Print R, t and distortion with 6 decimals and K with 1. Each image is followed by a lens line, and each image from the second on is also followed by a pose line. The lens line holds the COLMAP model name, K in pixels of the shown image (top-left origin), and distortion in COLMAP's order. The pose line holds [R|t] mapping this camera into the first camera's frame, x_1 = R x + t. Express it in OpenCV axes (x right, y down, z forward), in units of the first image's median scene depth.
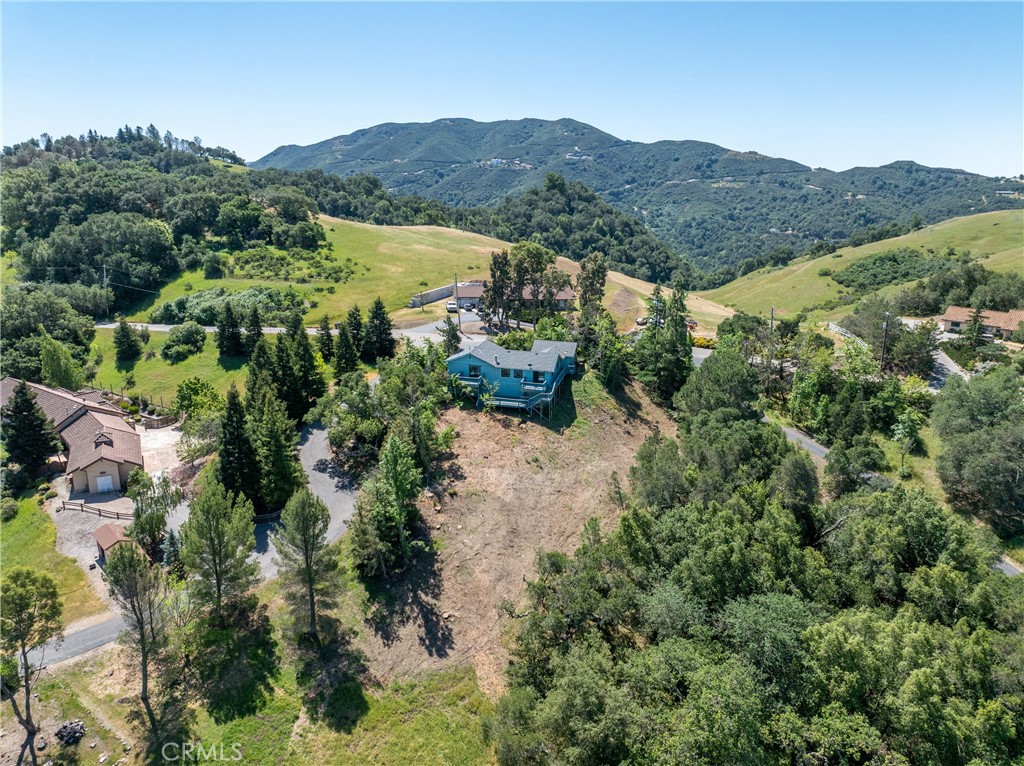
lens RADIAL K [[722.9, 0, 514.9], [0, 722.9, 378.4], [0, 0, 1]] dist [-0.049468, 0.023858]
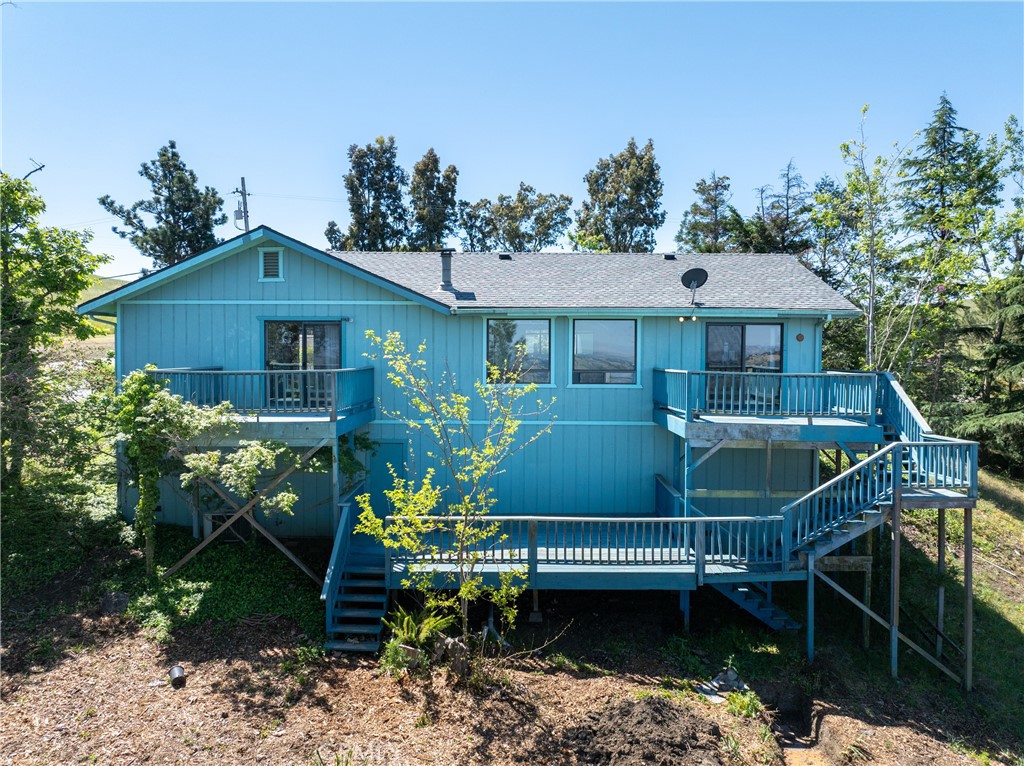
lens RADIAL K [[722.9, 0, 514.9], [0, 722.9, 378.4], [0, 0, 1]] dist [-0.049468, 0.023858]
pose [[0.973806, -0.029731, 0.225427, -0.048091], [0.077472, 0.975477, -0.206014, 0.028936], [-0.213774, 0.218083, 0.952229, 0.878226]]
